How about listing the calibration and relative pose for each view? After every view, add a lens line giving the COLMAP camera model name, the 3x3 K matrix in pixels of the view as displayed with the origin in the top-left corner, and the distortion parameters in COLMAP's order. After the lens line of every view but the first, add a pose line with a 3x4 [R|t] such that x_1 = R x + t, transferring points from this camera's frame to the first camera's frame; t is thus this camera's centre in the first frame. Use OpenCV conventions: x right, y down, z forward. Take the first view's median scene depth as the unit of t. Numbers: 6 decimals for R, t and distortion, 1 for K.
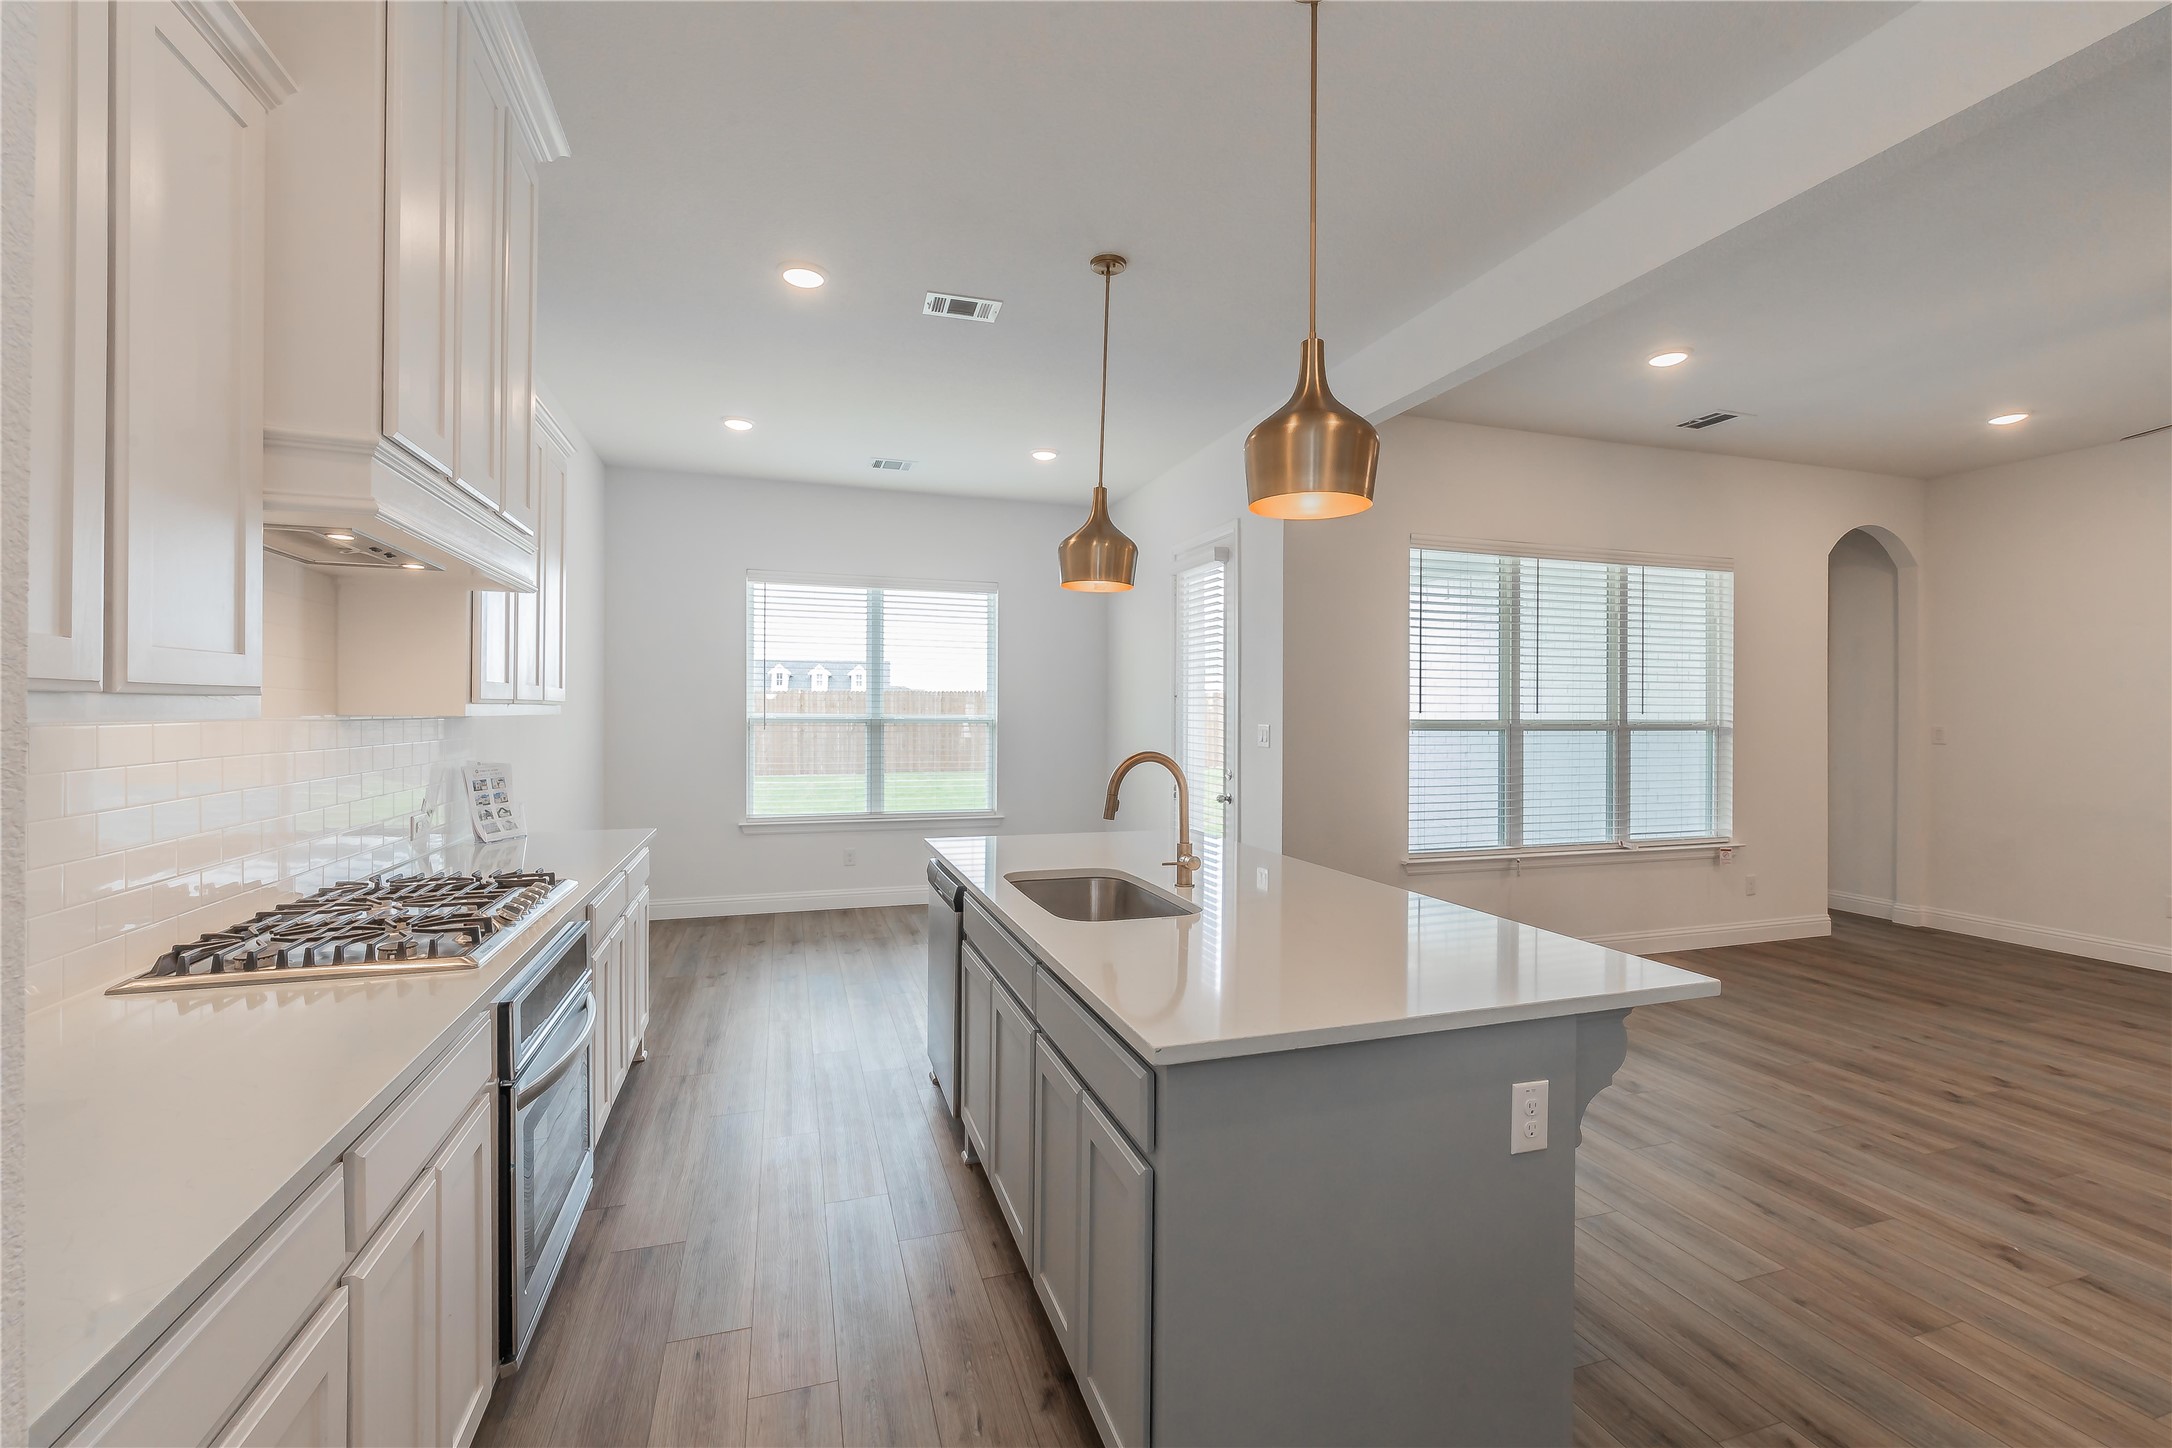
lens RADIAL K [[931.3, 0, 1107.3], [0, 931.3, 715.0], [0, 0, 1]] dist [0.004641, 0.000110]
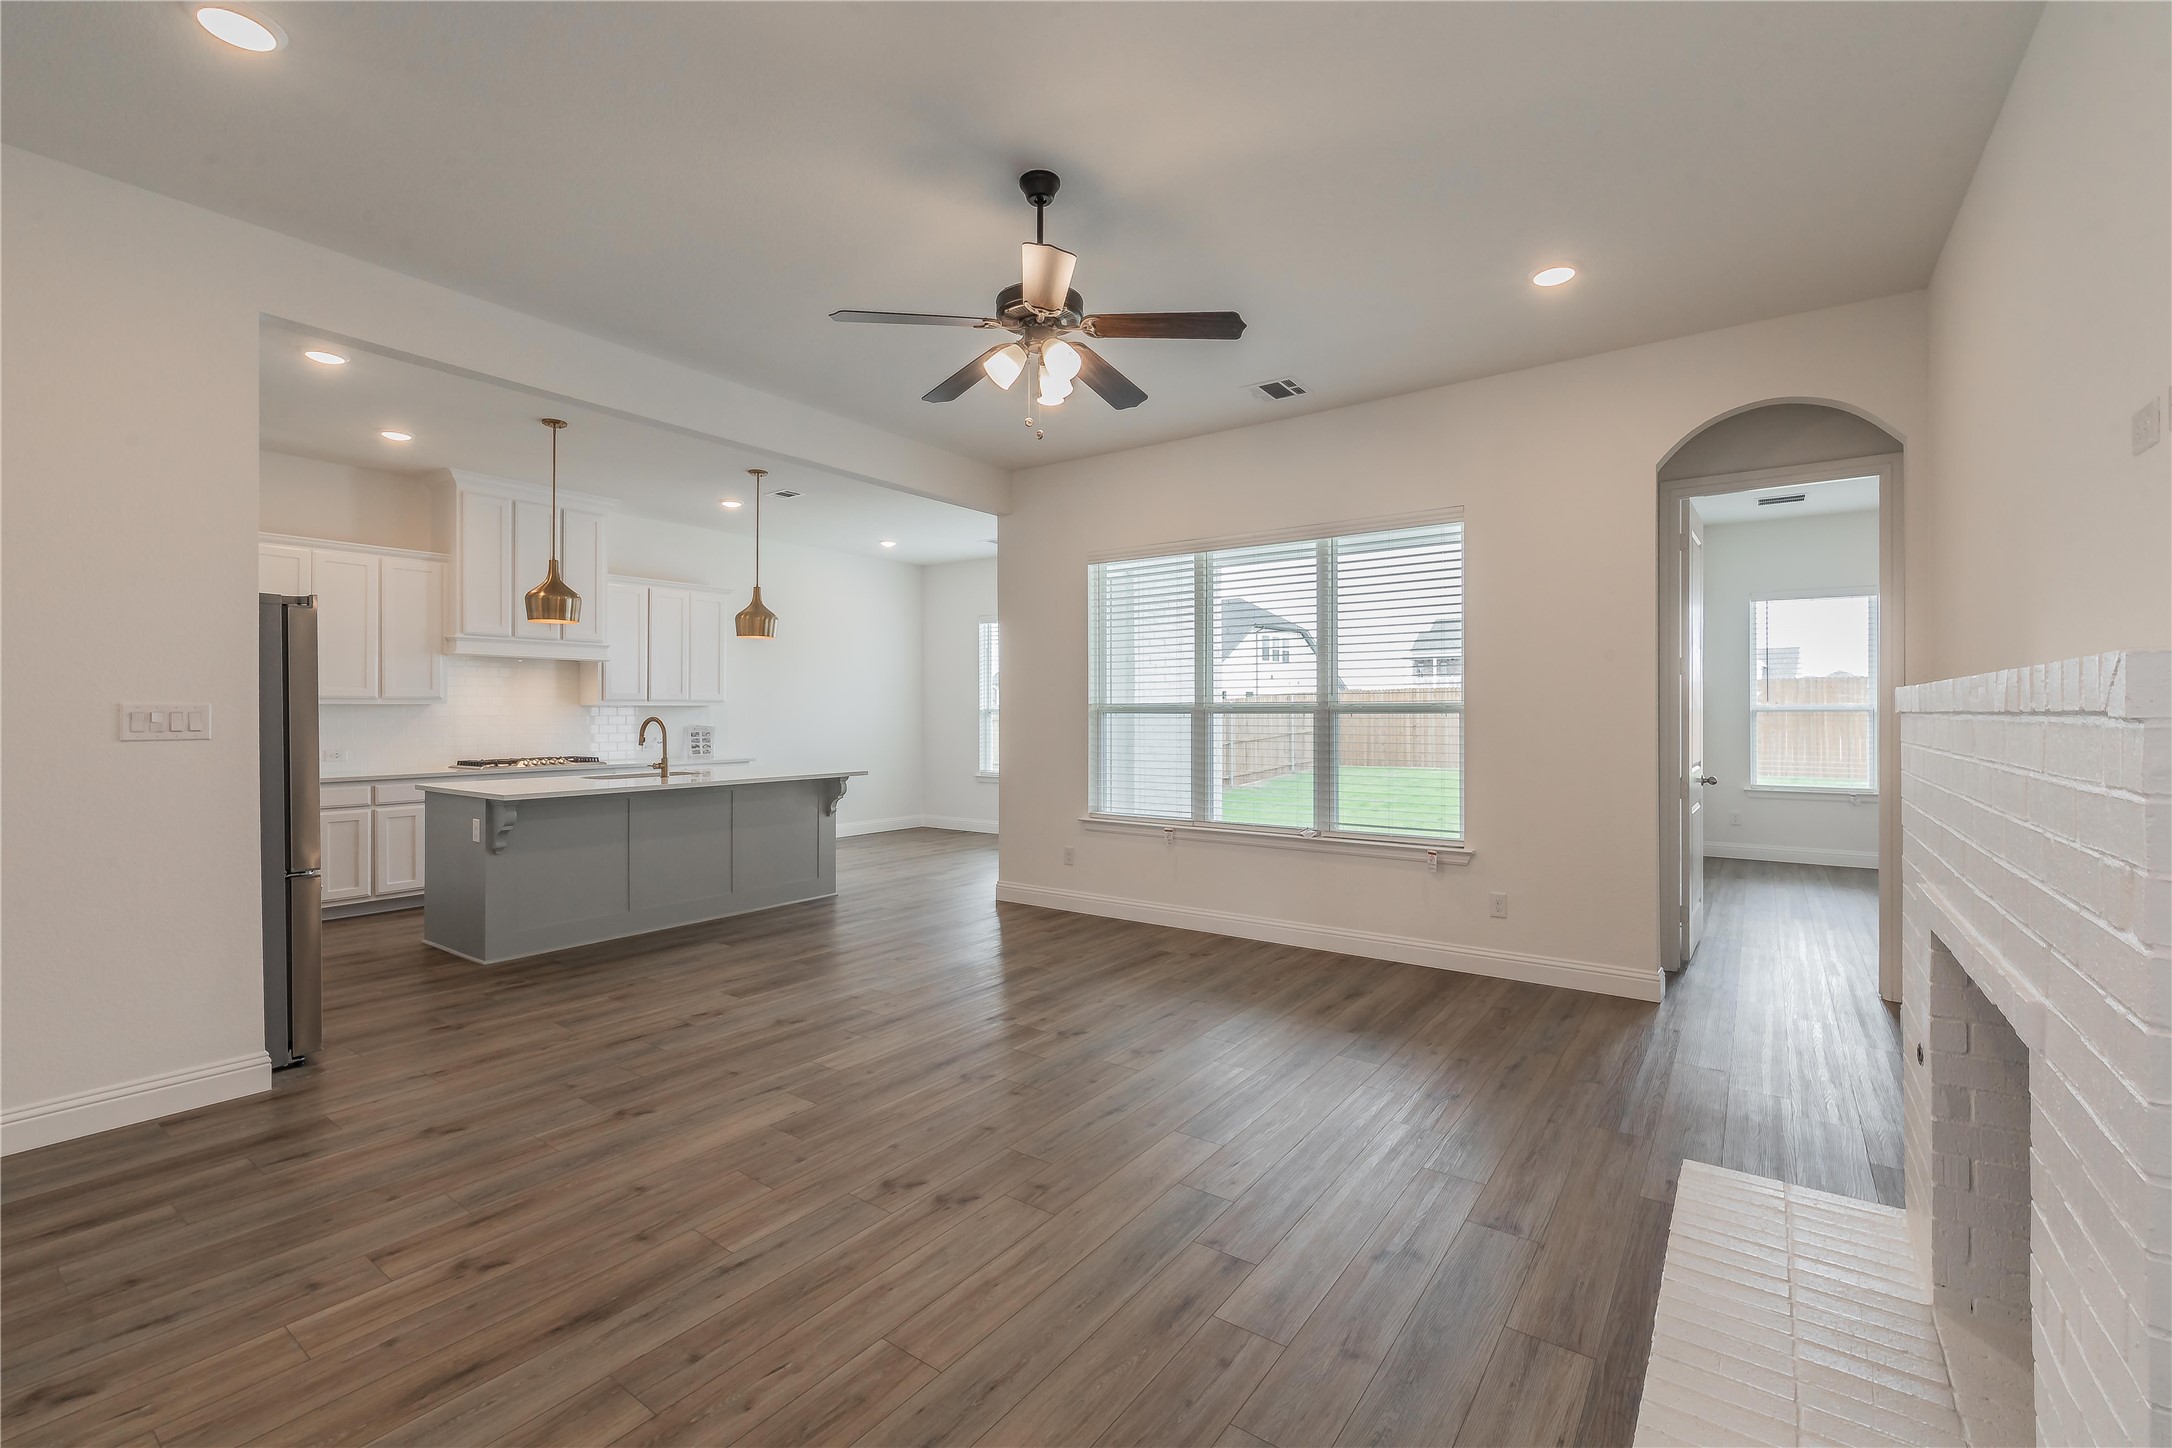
lens RADIAL K [[931.3, 0, 1088.8], [0, 931.3, 714.9], [0, 0, 1]] dist [0.004641, 0.000110]
pose [[0.575573, -0.001681, -0.817749, 1.243778], [0.003881, 0.999992, 0.000676, 0.017623], [0.817741, -0.003563, 0.575575, 0.270477]]
